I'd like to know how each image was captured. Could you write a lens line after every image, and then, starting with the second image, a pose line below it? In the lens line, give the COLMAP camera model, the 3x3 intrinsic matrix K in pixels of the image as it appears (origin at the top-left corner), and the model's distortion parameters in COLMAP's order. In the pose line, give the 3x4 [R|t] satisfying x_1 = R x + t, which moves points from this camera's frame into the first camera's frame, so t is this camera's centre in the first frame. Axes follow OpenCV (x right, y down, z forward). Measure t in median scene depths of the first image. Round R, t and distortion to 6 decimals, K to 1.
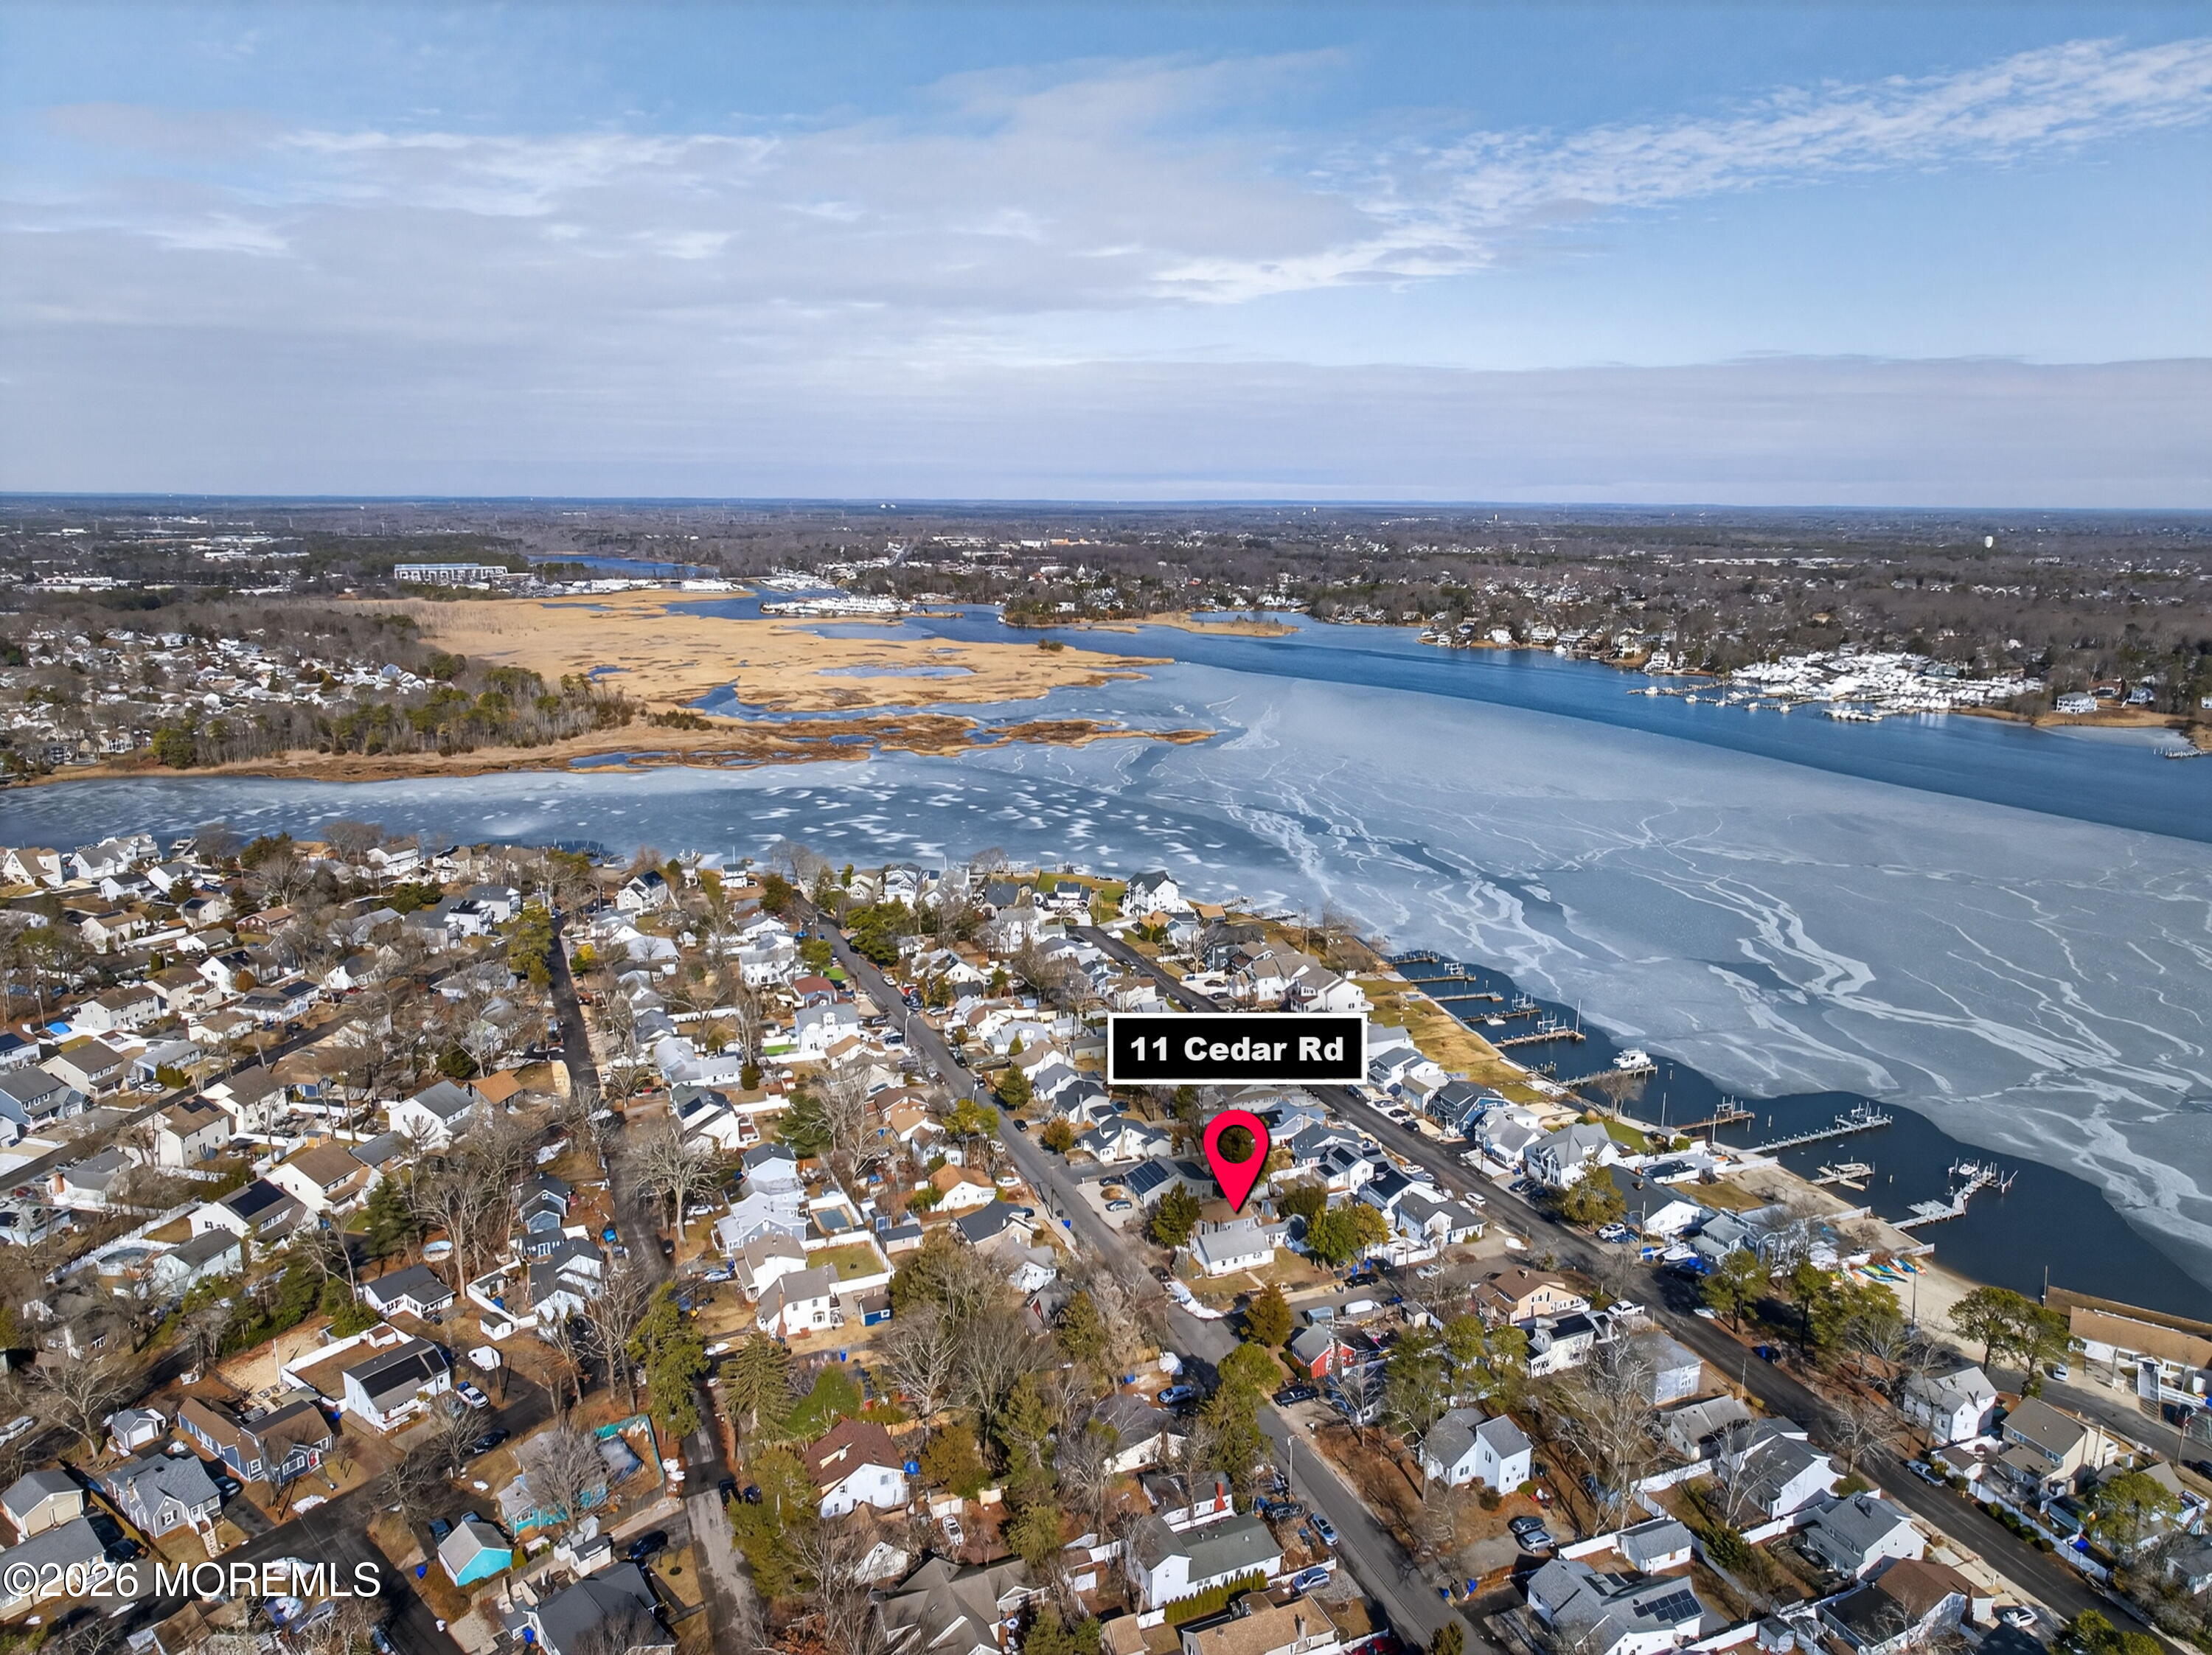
lens RADIAL K [[1511.9, 0, 1109.4], [0, 1511.9, 828.9], [0, 0, 1]] dist [-0.000518, -0.005278]
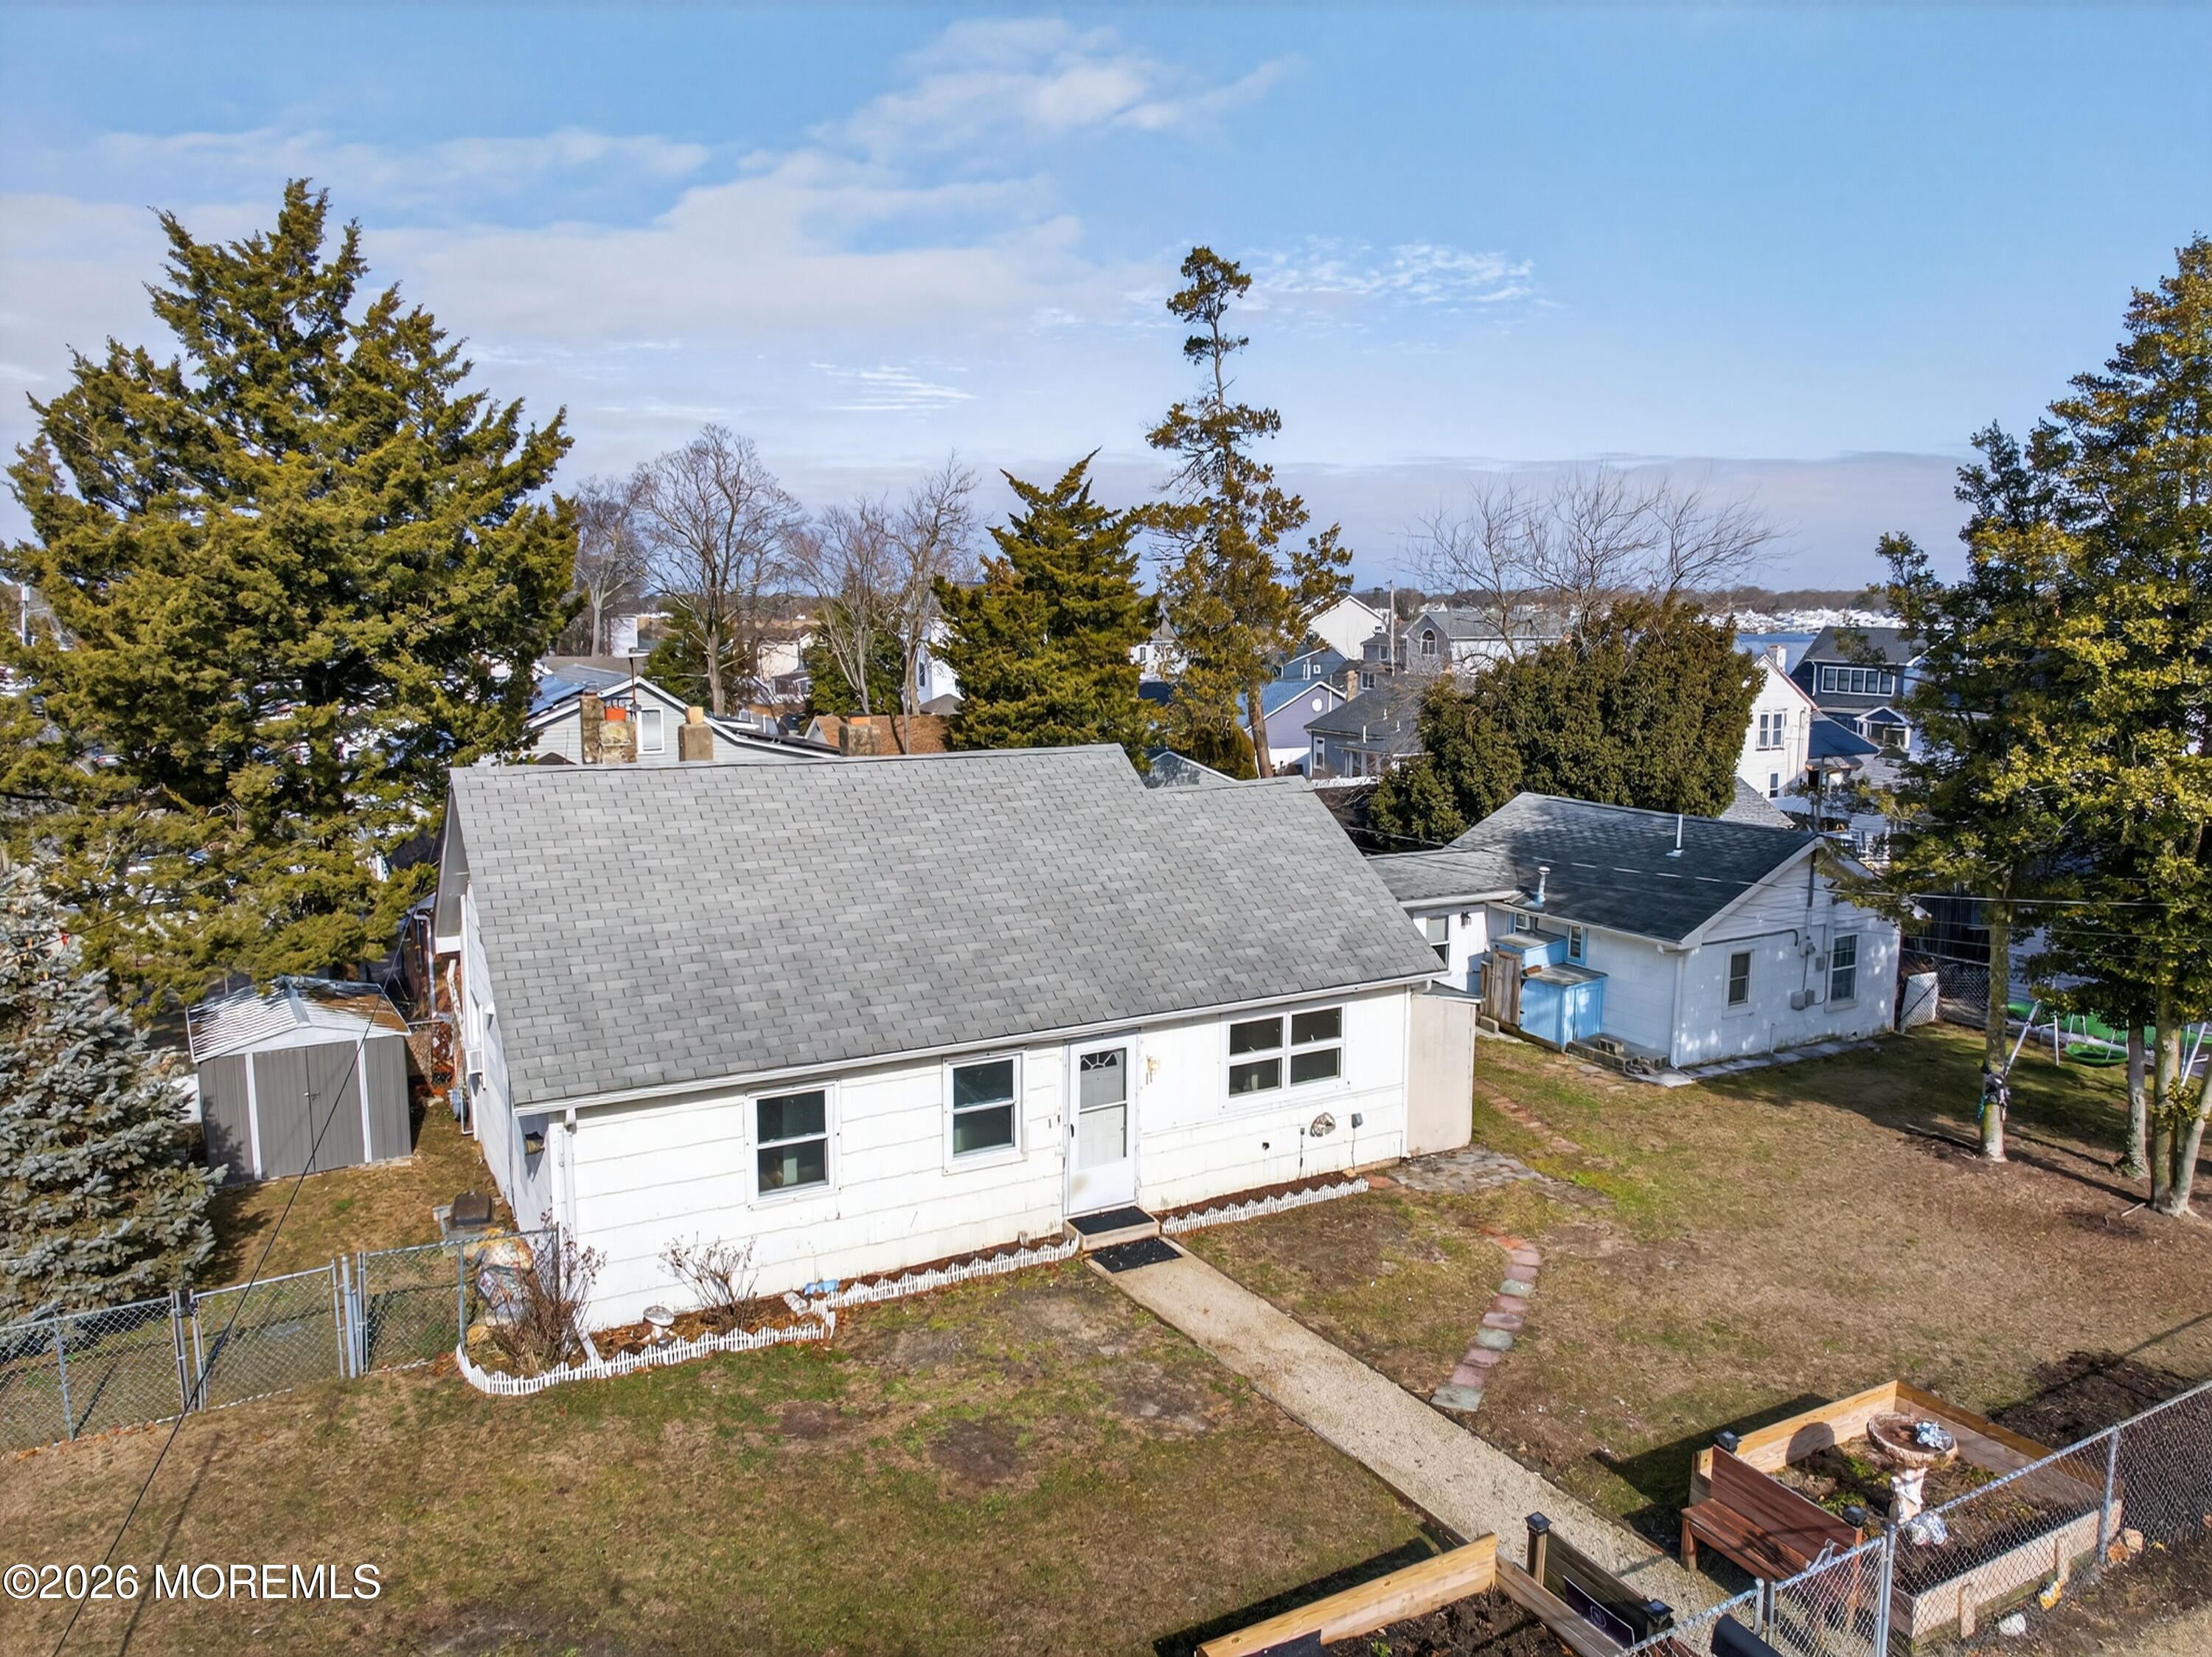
lens RADIAL K [[1512.1, 0, 1118.3], [0, 1512.1, 824.0], [0, 0, 1]] dist [-0.000518, -0.005278]
pose [[0.994091, -0.013800, 0.107665, 0.067551], [0.022783, 0.996318, -0.082653, 0.228365], [-0.106128, 0.084618, 0.990745, 0.763666]]
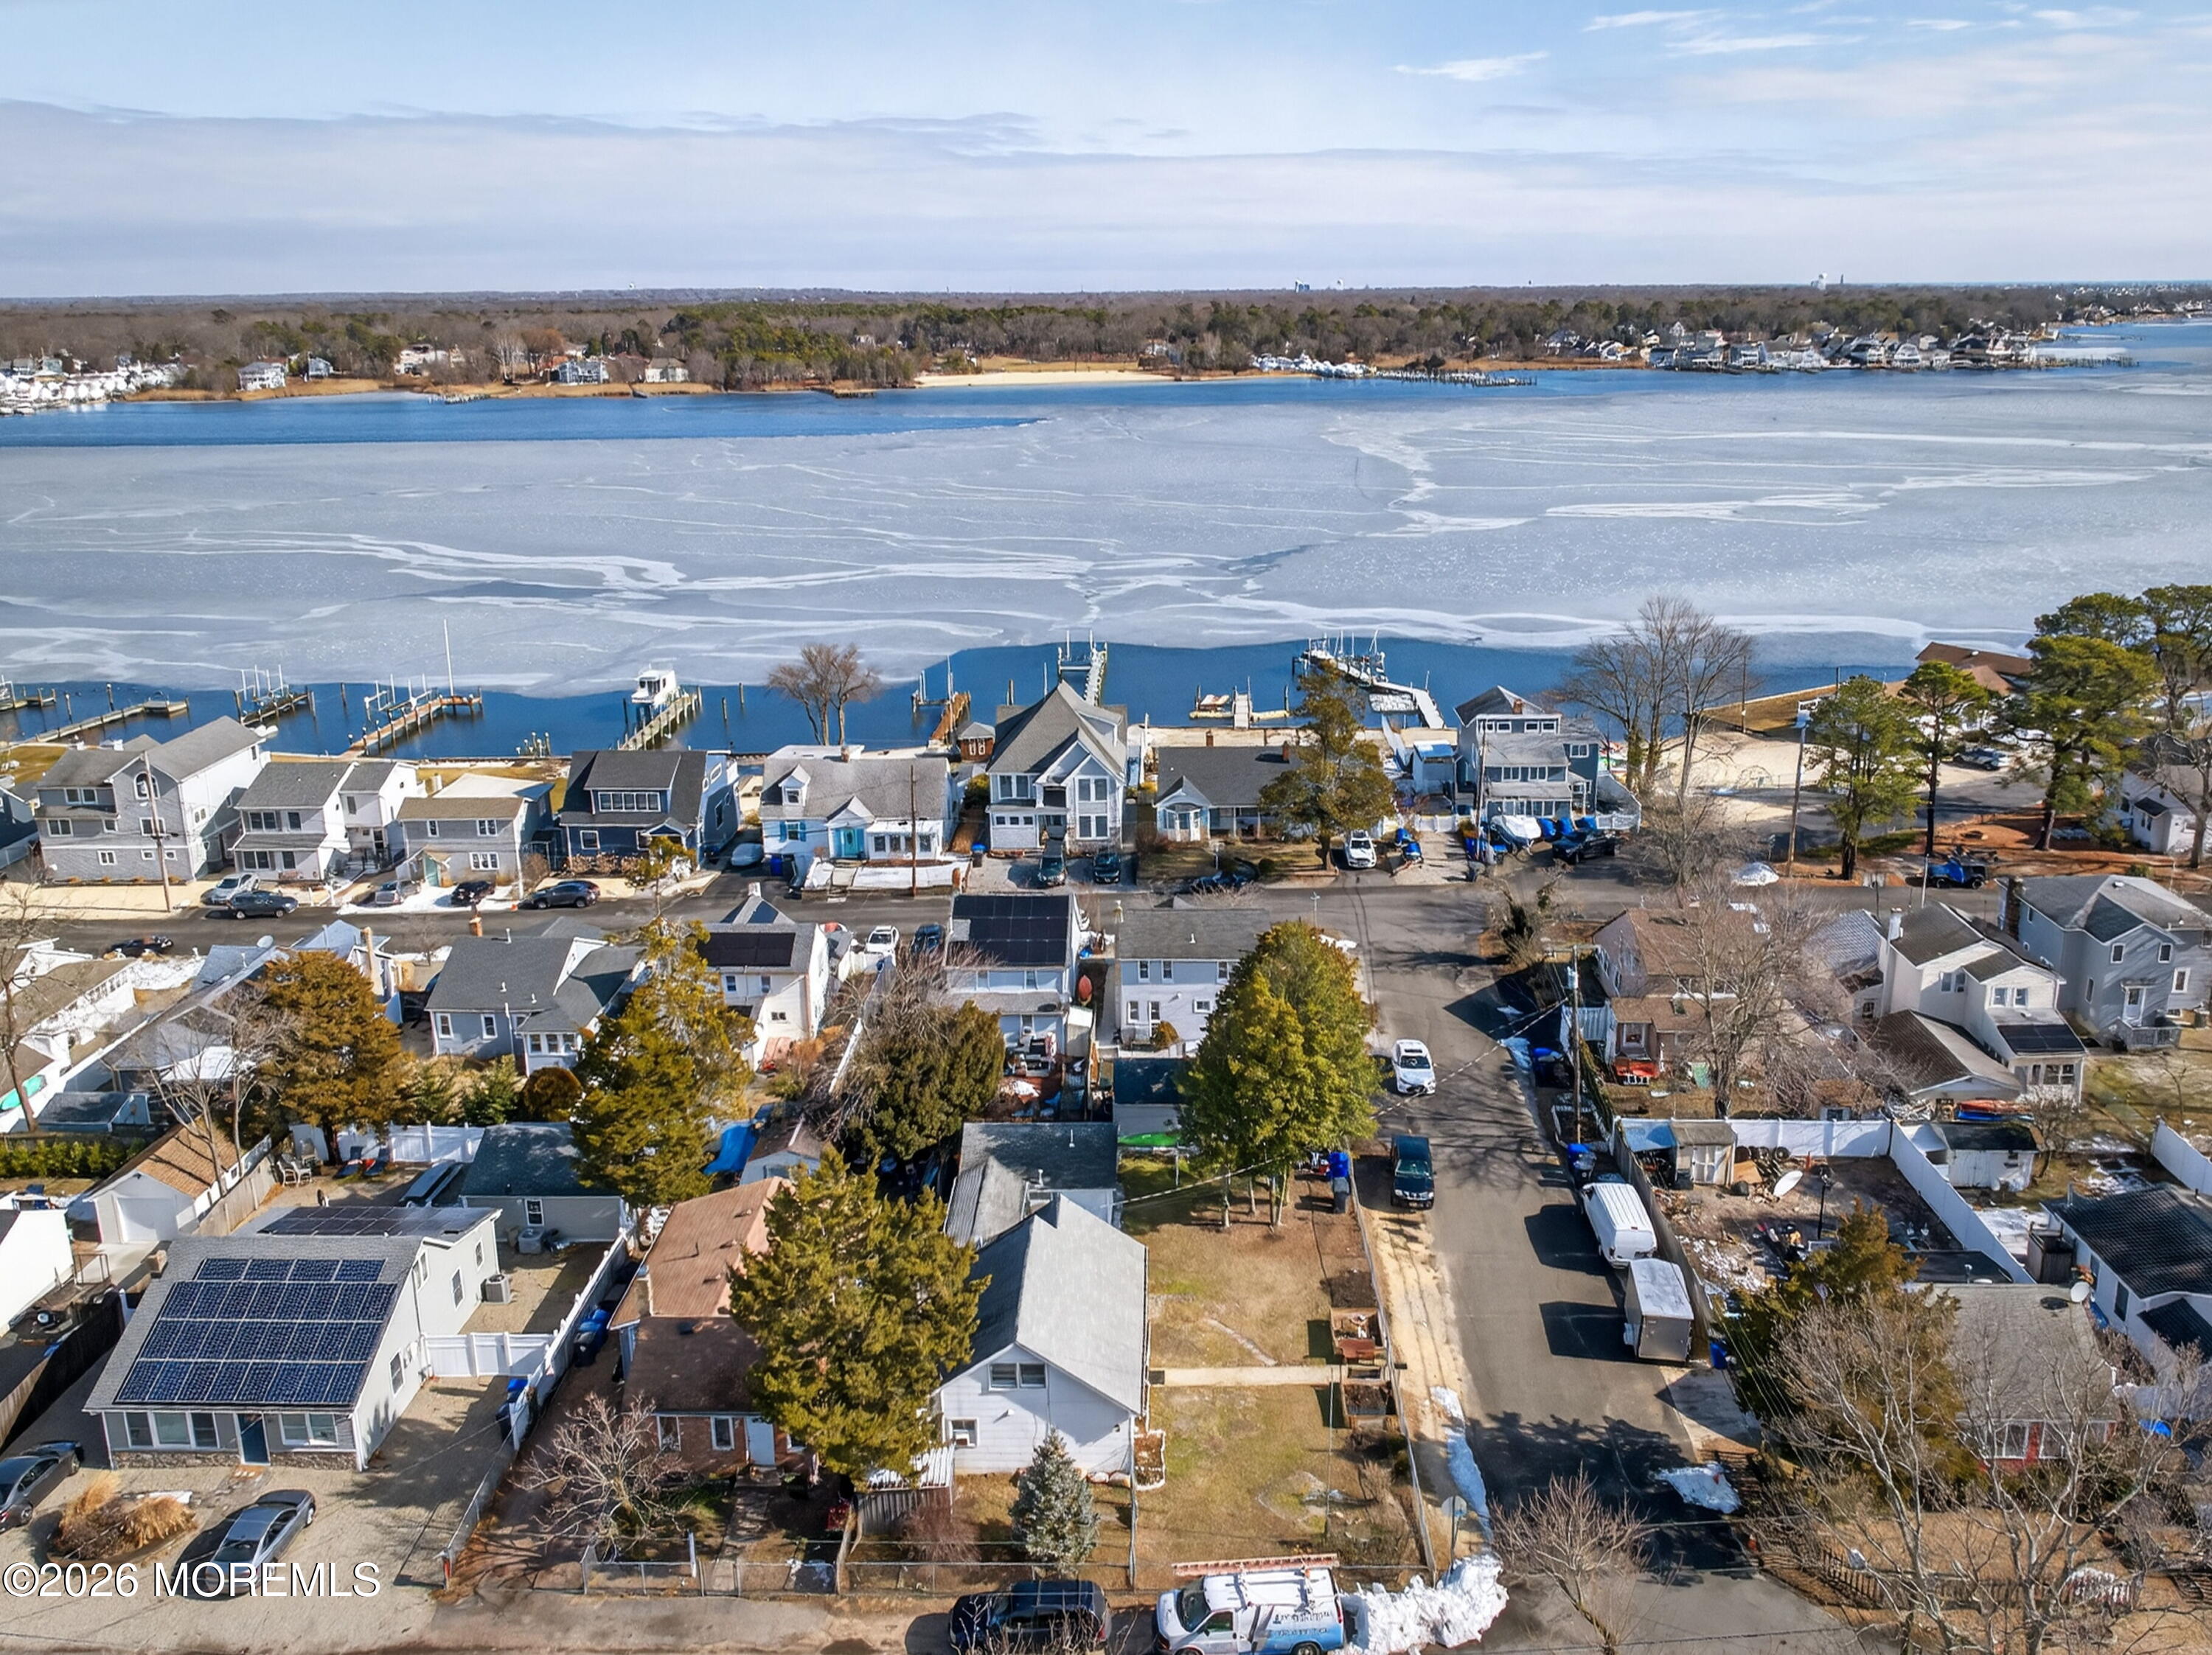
lens RADIAL K [[1876.1, 0, 1115.5], [0, 1876.1, 841.7], [0, 0, 1]] dist [-0.006029, -0.006417]
pose [[0.420713, -0.268896, 0.866427, -0.106808], [0.210753, 0.957903, 0.194949, 0.132518], [-0.882374, 0.100584, 0.459673, 0.714049]]
